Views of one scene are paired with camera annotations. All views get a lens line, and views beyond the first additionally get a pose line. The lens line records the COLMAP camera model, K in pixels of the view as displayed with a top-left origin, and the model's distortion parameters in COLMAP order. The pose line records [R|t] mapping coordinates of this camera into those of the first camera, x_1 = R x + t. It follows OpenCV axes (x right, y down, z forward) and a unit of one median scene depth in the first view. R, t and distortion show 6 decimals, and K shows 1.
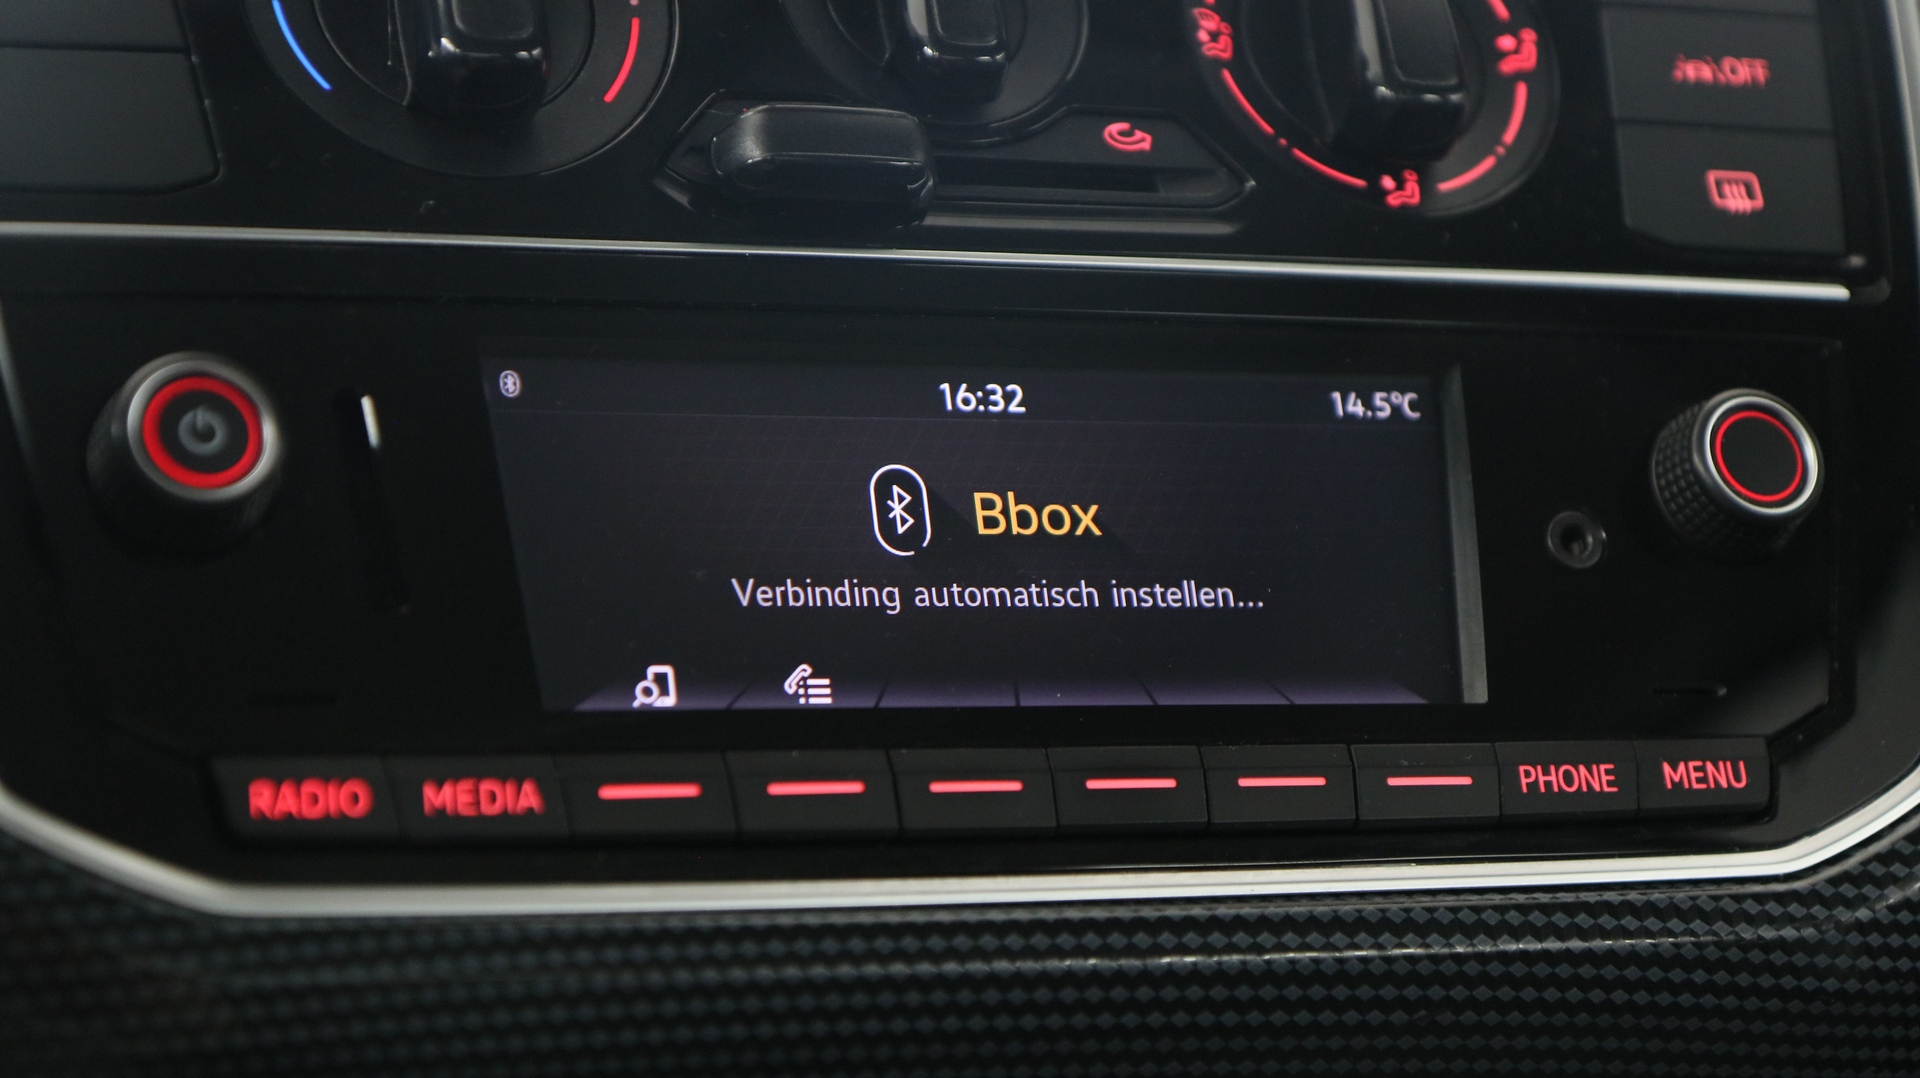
lens RADIAL K [[4287.1, 0, 954.3], [0, 4287.1, 536.8], [0, 0, 1]] dist [0.022893, 0.000000]
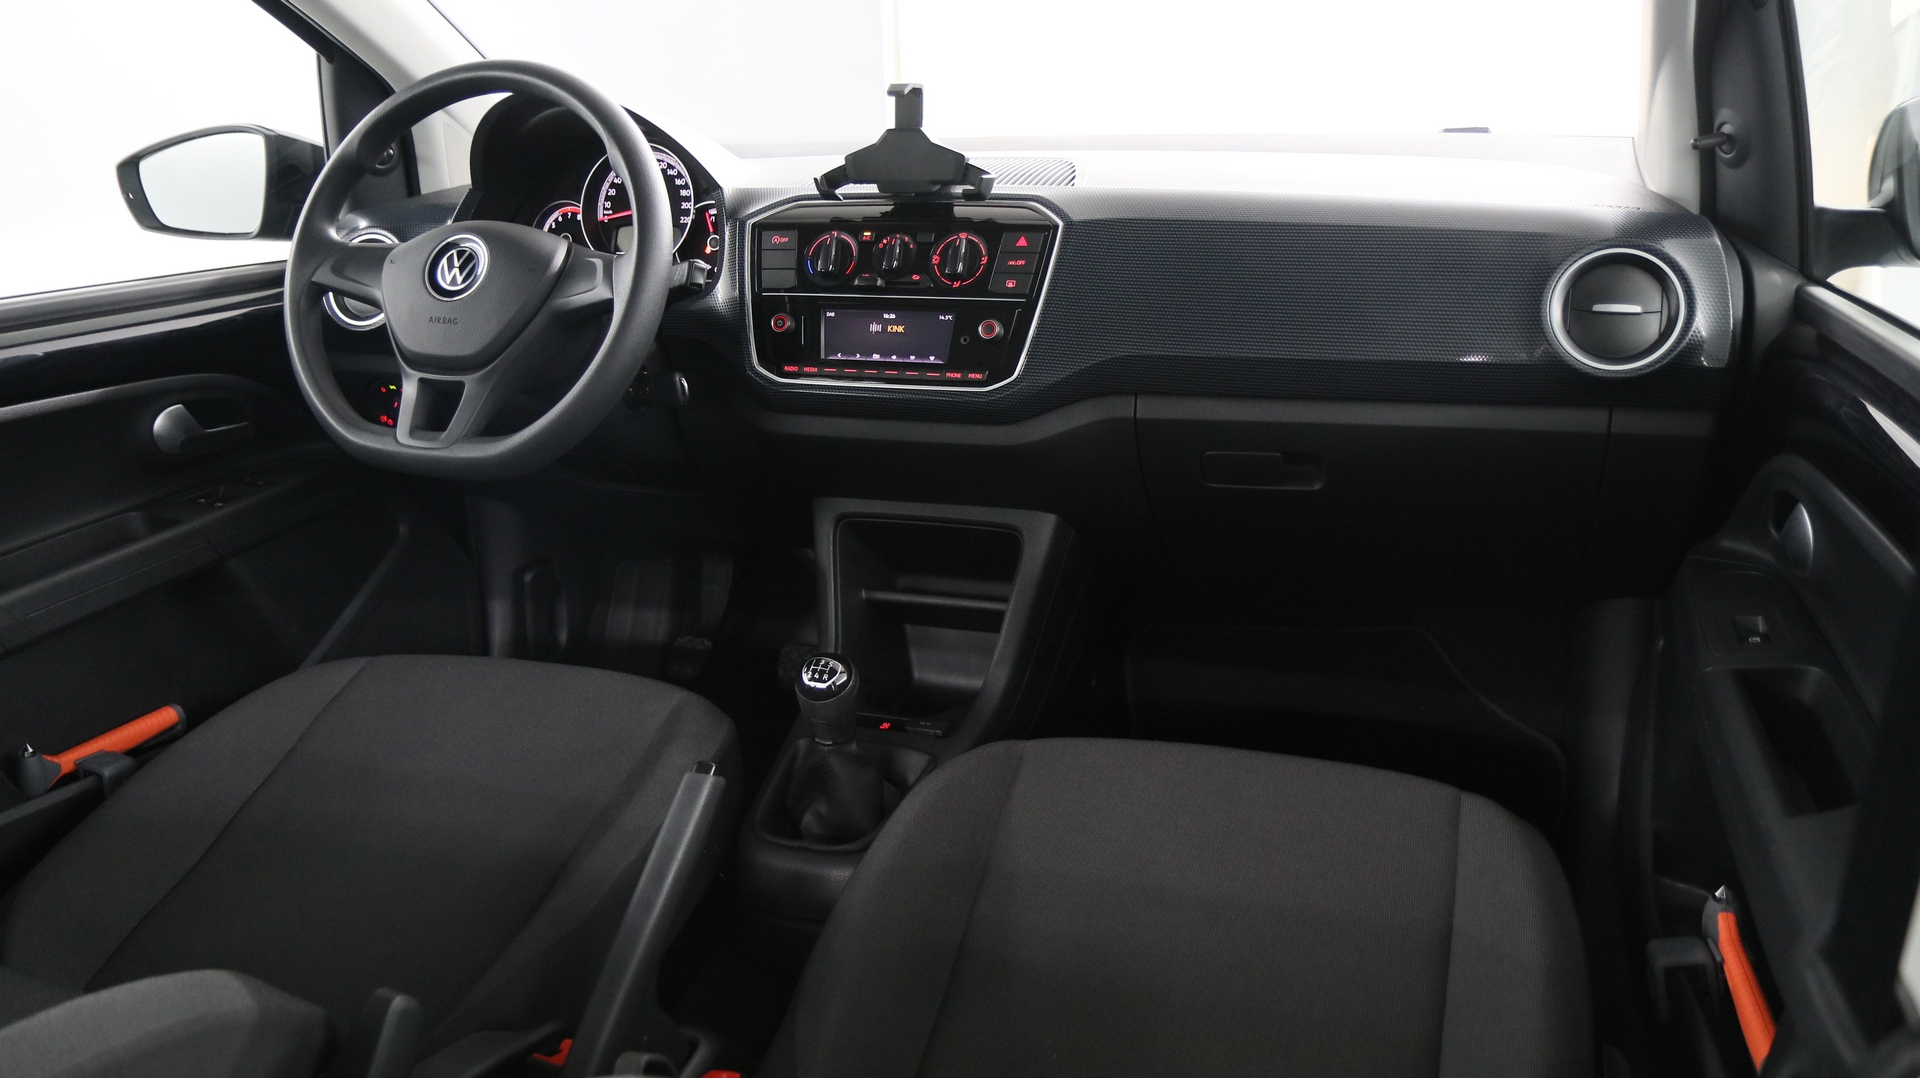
lens RADIAL K [[1439.9, 0, 957.4], [0, 1439.9, 542.9], [0, 0, 1]] dist [-0.030751, 0.020863]
pose [[0.761136, 0.172413, -0.625256, 1.707044], [0.032655, 0.952611, 0.302433, -0.405242], [0.647770, -0.250610, 0.719437, -0.789879]]
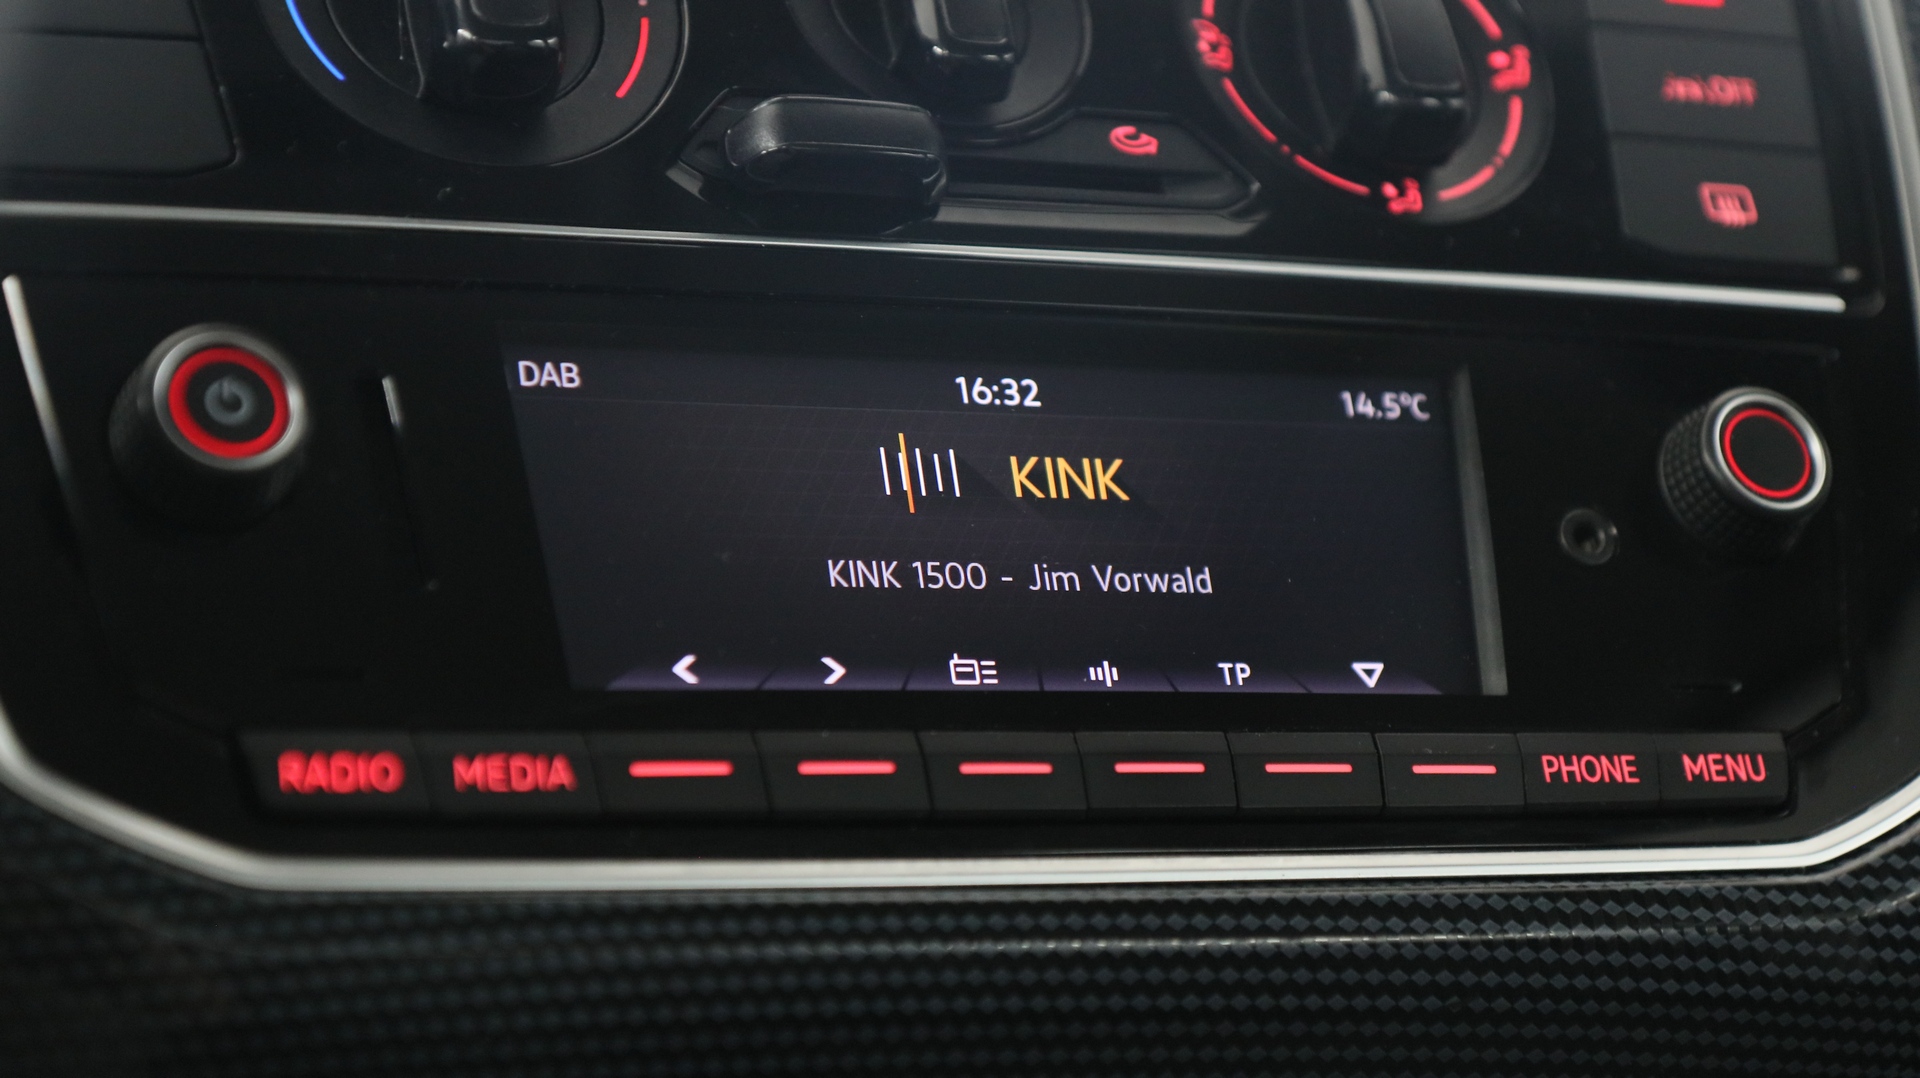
lens RADIAL K [[4287.1, 0, 951.9], [0, 4287.1, 545.7], [0, 0, 1]] dist [0.022893, 0.000000]
pose [[0.999290, -0.011164, 0.035993, -0.040676], [0.013412, 0.997935, -0.062811, 0.066065], [-0.035218, 0.063250, 0.997376, 0.010065]]
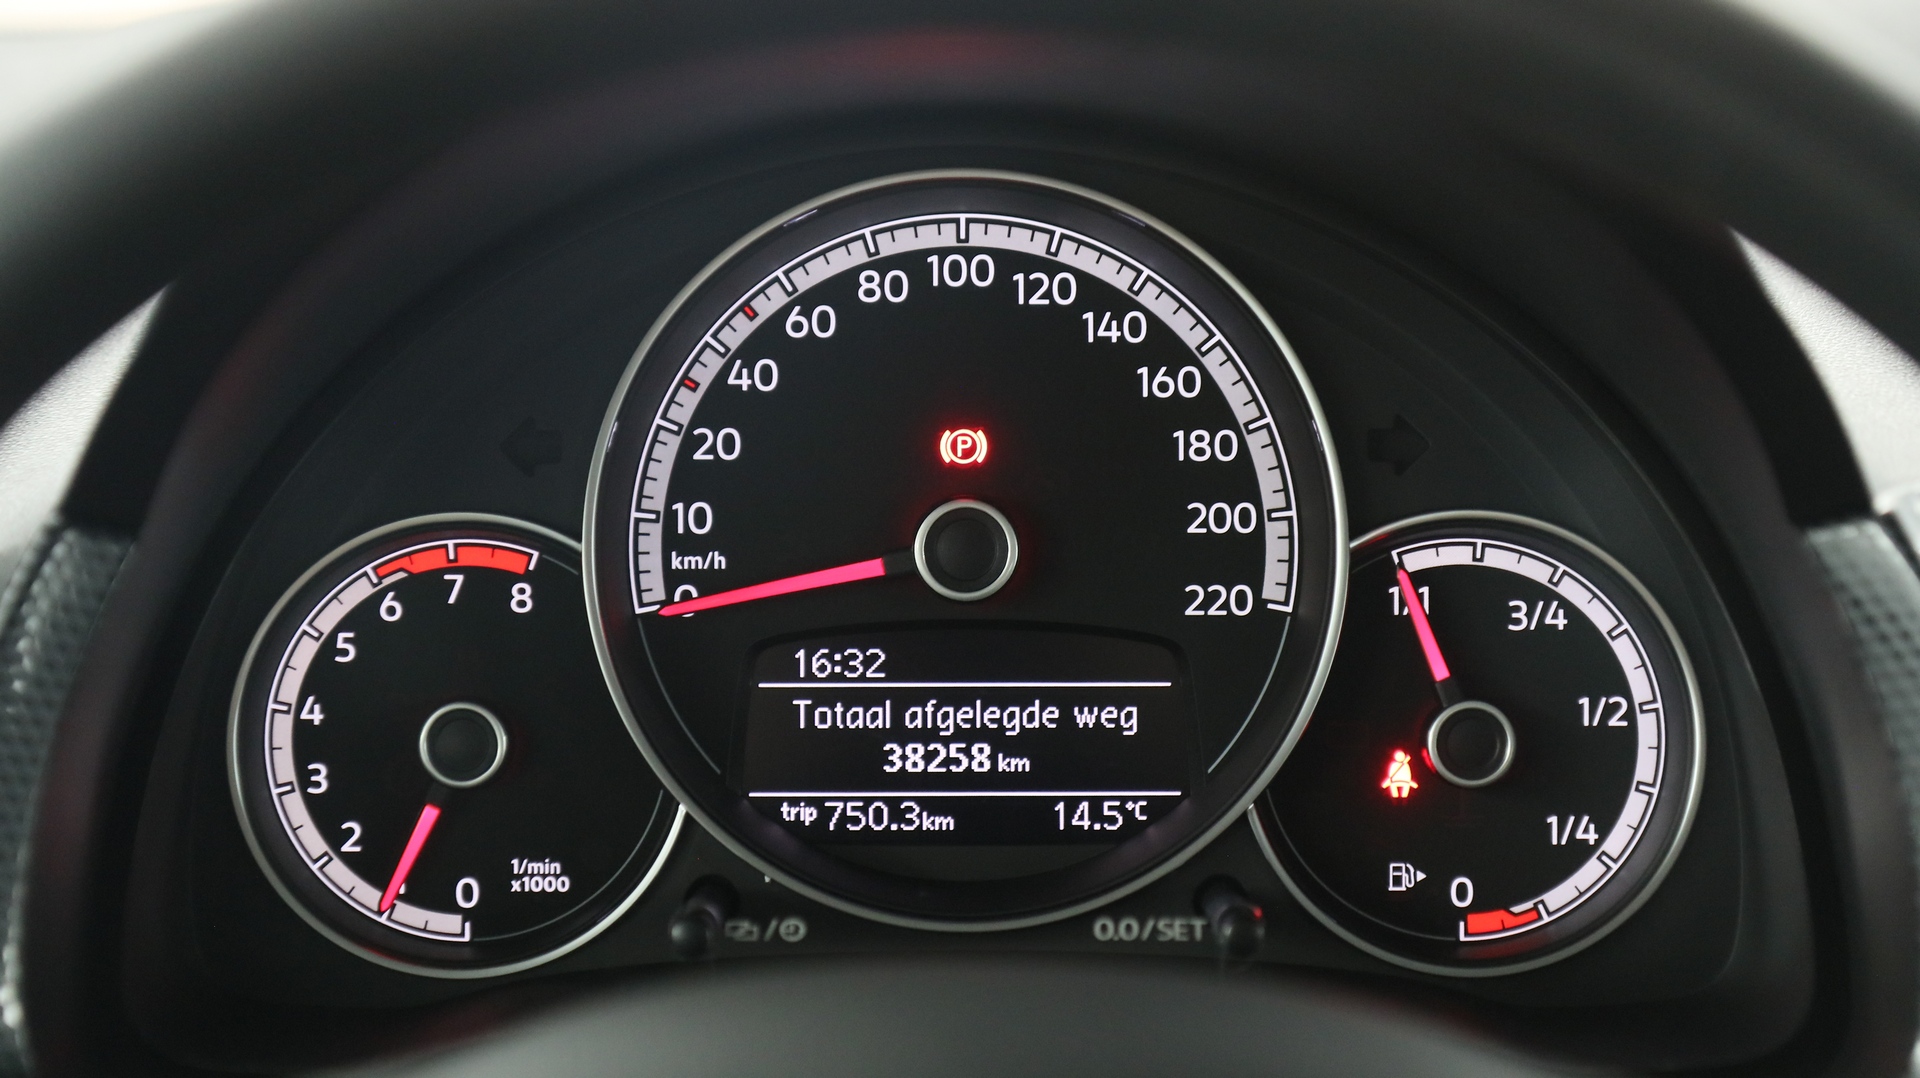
lens RADIAL K [[4287.1, 0, 961.3], [0, 4287.1, 537.9], [0, 0, 1]] dist [0.022893, 0.000000]
pose [[0.933972, 0.073114, -0.349787, -0.196839], [0.014986, 0.969970, 0.242762, -0.555197], [0.357032, -0.231975, 0.904829, -0.282423]]
